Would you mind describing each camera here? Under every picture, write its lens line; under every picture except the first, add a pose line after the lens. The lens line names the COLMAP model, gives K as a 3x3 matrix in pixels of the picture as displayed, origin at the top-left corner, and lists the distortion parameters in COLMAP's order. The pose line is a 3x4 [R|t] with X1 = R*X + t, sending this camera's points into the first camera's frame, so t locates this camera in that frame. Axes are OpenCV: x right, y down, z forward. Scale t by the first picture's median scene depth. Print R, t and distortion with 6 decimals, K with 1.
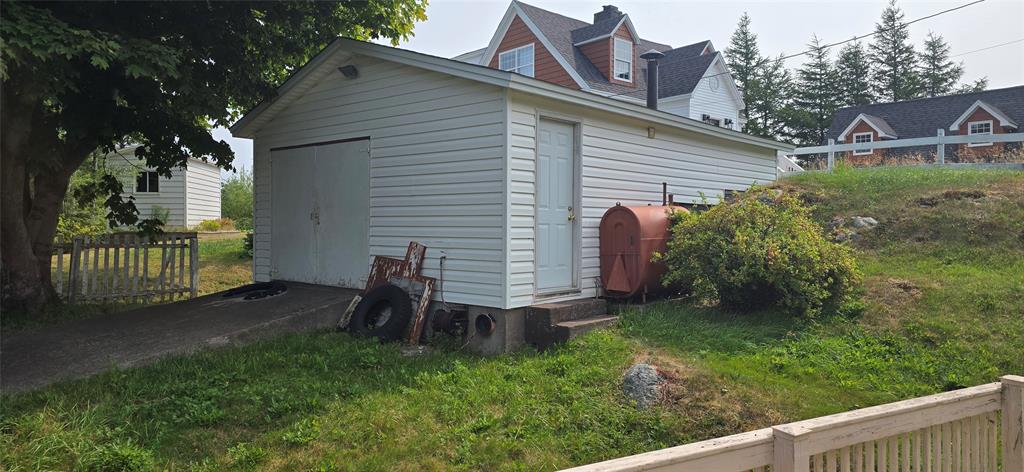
lens RADIAL K [[676.8, 0, 520.4], [0, 676.8, 237.5], [0, 0, 1]] dist [0.063899, -0.063648]
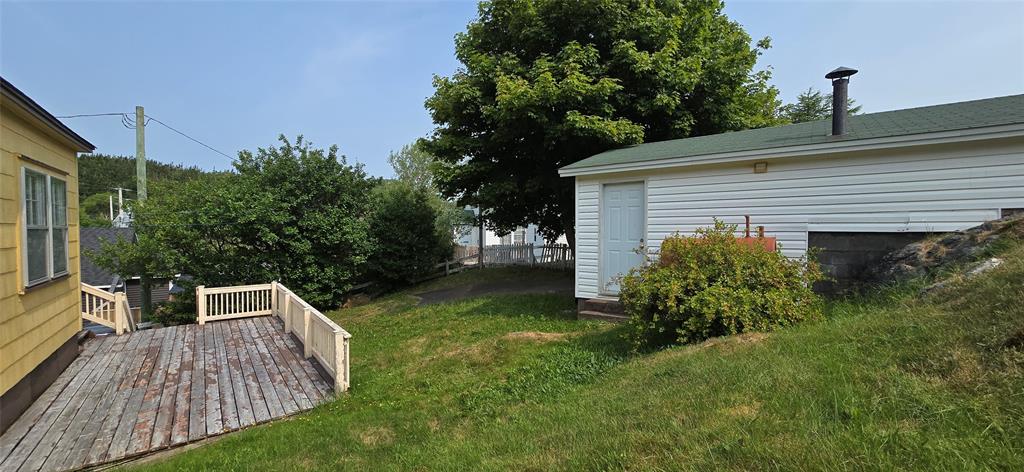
lens RADIAL K [[418.5, 0, 513.2], [0, 418.5, 240.4], [0, 0, 1]] dist [-0.001448, -0.000336]
pose [[0.084598, 0.011163, -0.996353, 0.920087], [-0.019850, 0.999758, 0.009516, -0.042033], [0.996217, 0.018972, 0.084799, 0.622090]]
